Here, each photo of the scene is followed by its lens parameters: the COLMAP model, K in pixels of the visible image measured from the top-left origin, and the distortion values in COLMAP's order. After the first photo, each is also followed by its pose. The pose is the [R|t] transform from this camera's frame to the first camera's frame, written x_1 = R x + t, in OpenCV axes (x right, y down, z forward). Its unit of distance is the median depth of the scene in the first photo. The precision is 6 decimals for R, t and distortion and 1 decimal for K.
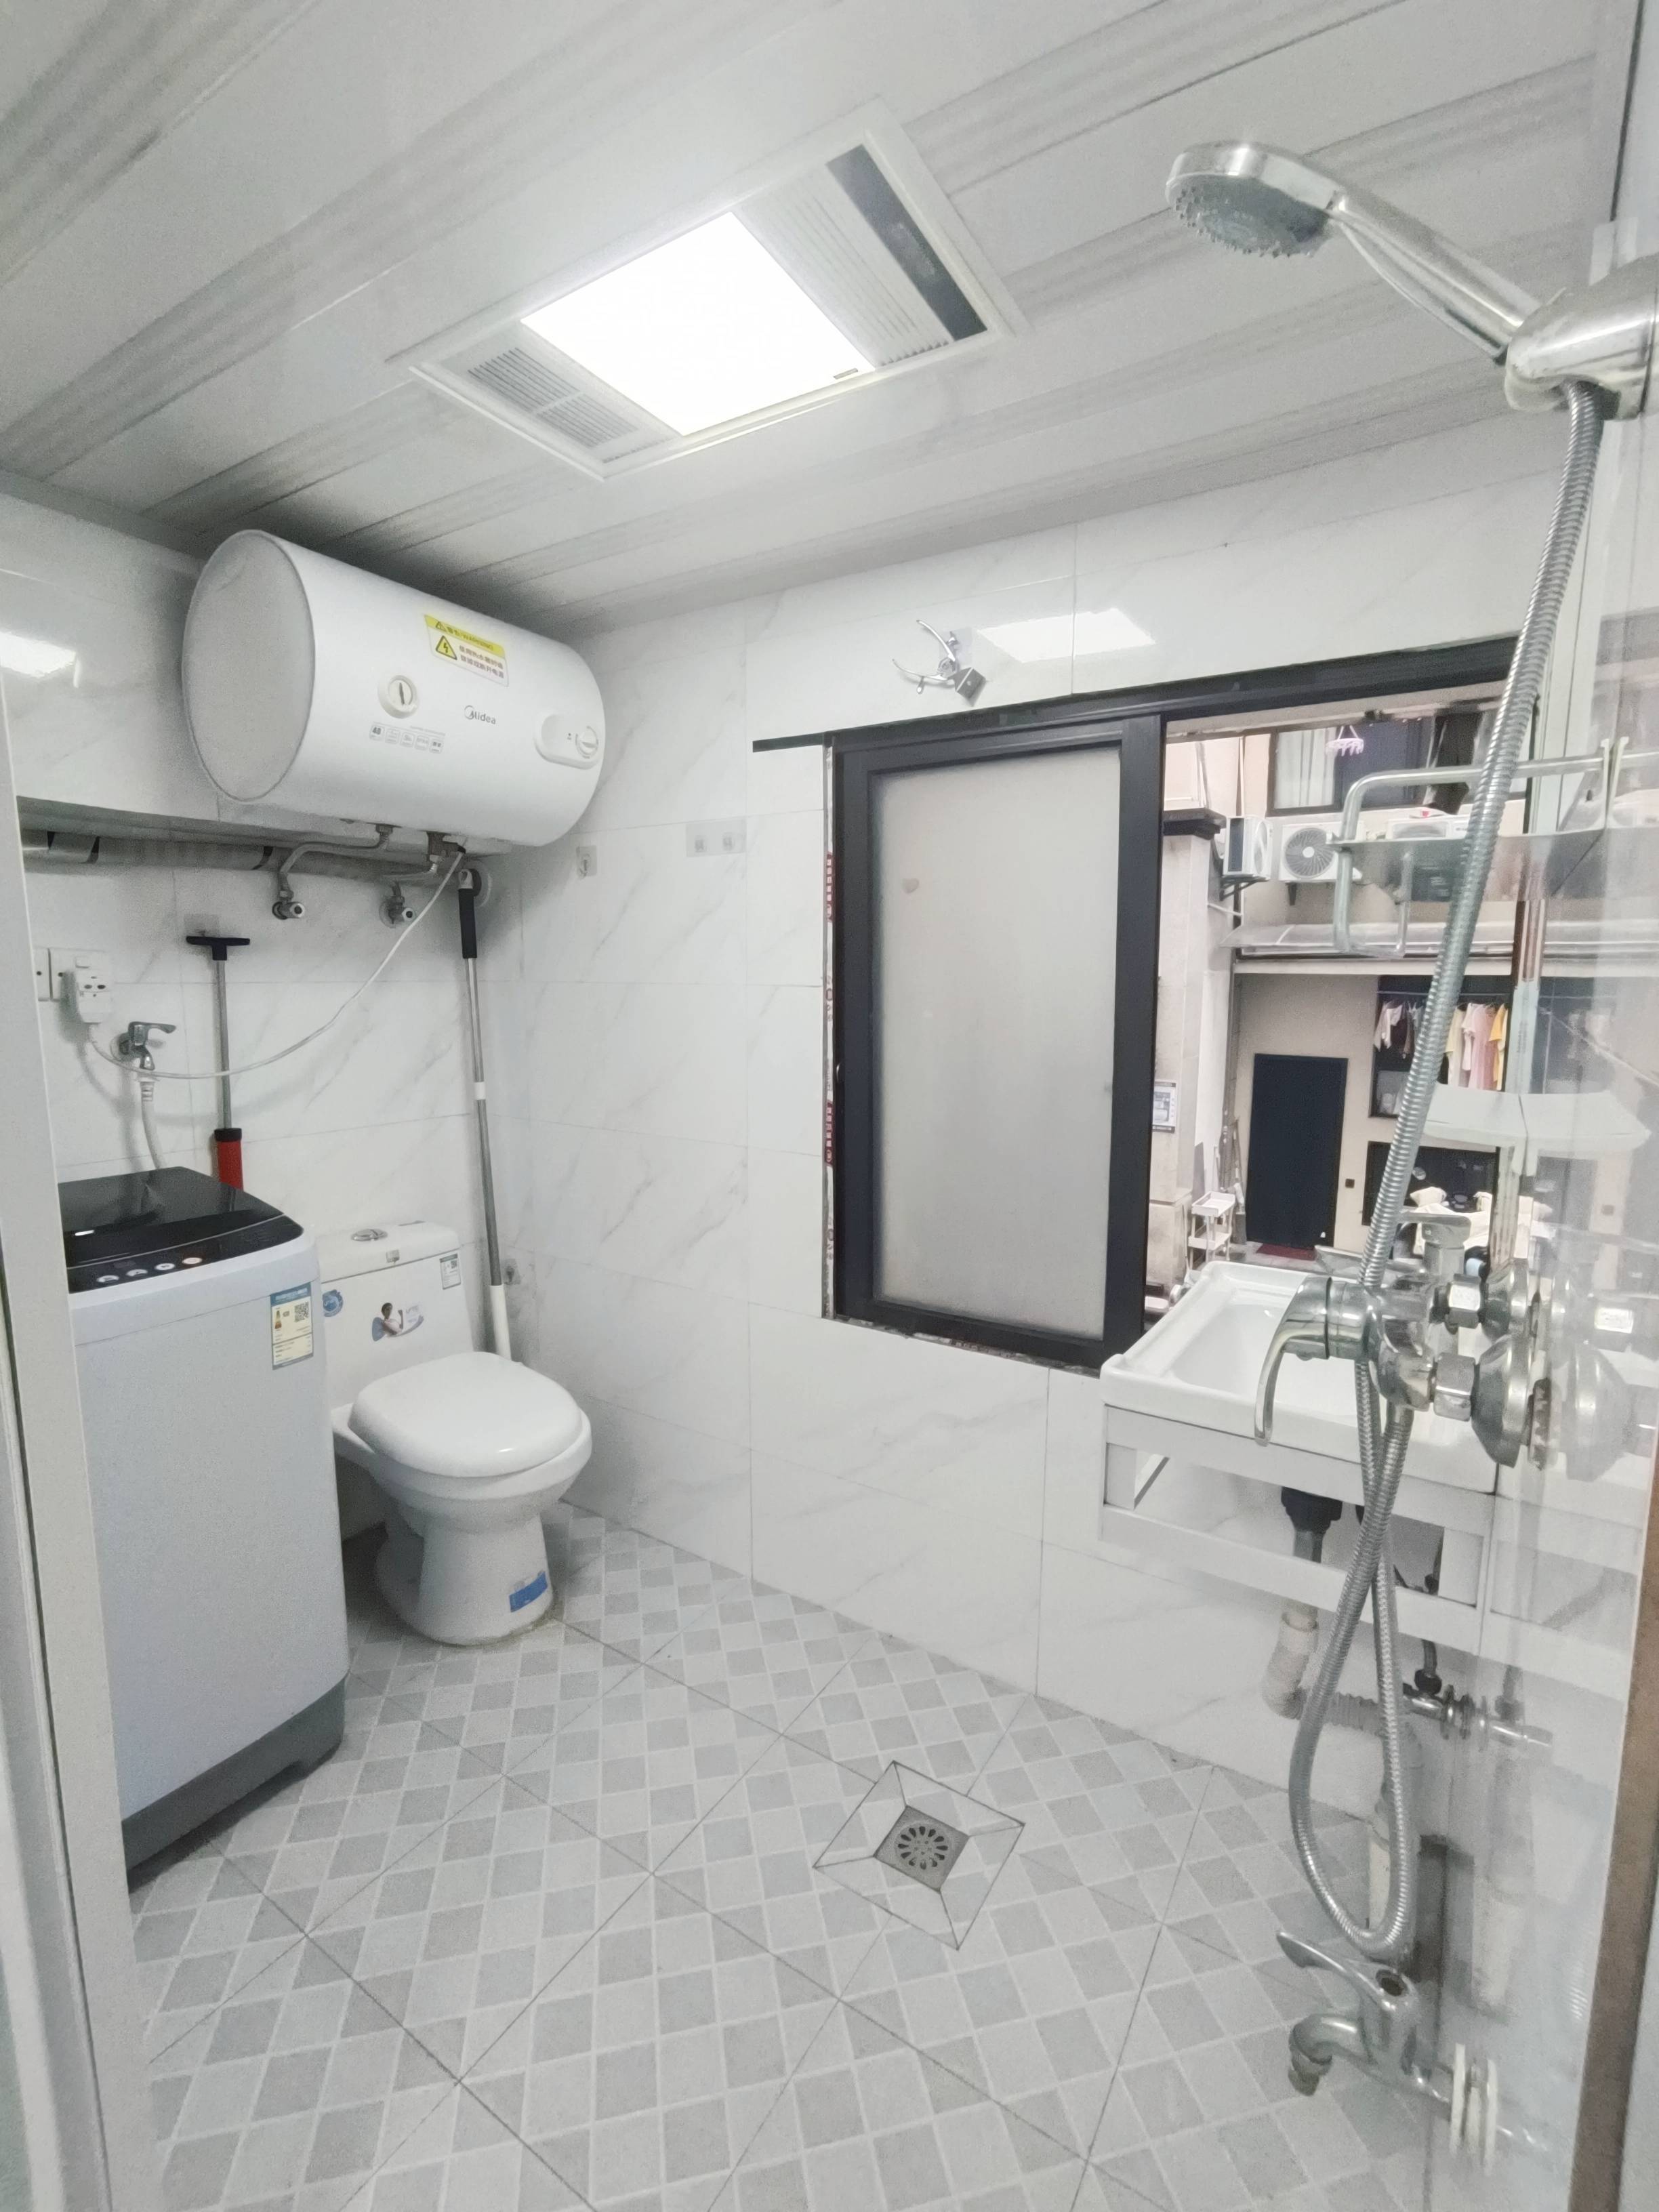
lens RADIAL K [[994.8, 0, 833.4], [0, 994.8, 1102.5], [0, 0, 1]] dist [-0.043455, 0.025224]
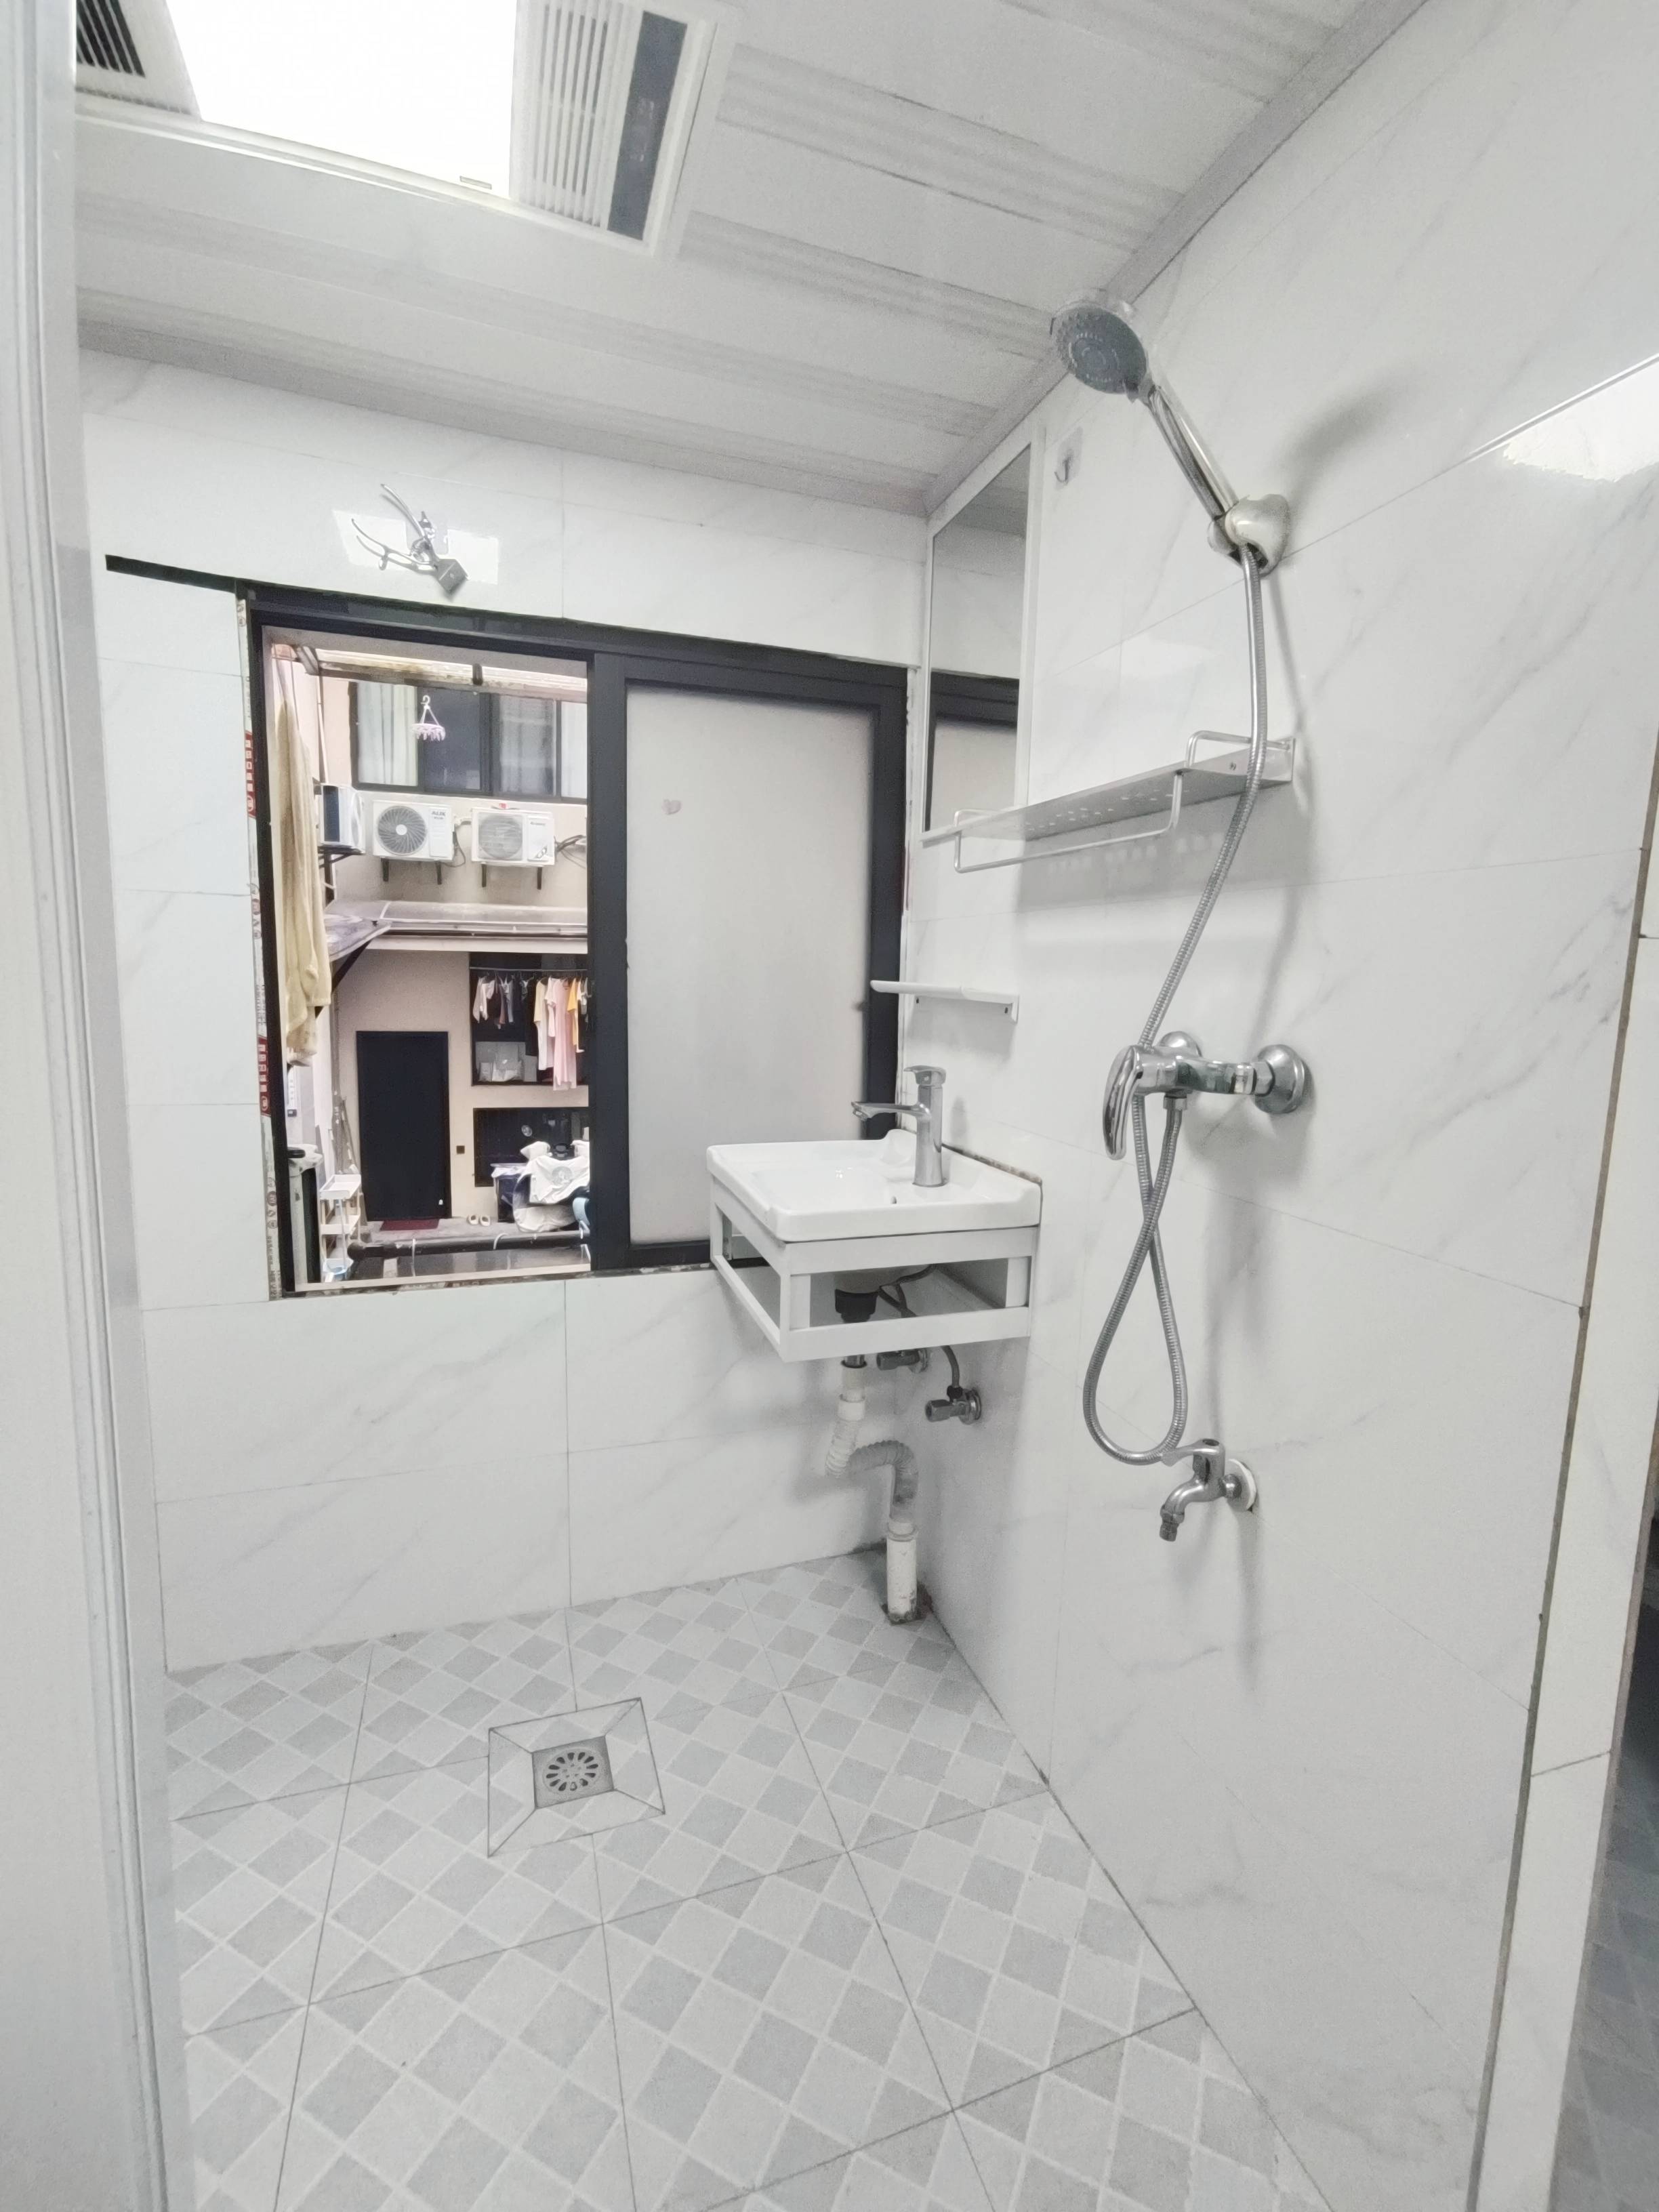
lens RADIAL K [[994.8, 0, 833.4], [0, 994.8, 1102.5], [0, 0, 1]] dist [-0.043455, 0.025224]
pose [[0.625531, -0.090272, 0.774959, -0.362782], [0.077615, 0.995557, 0.053319, 0.048440], [-0.776329, 0.026796, 0.629758, 0.128276]]
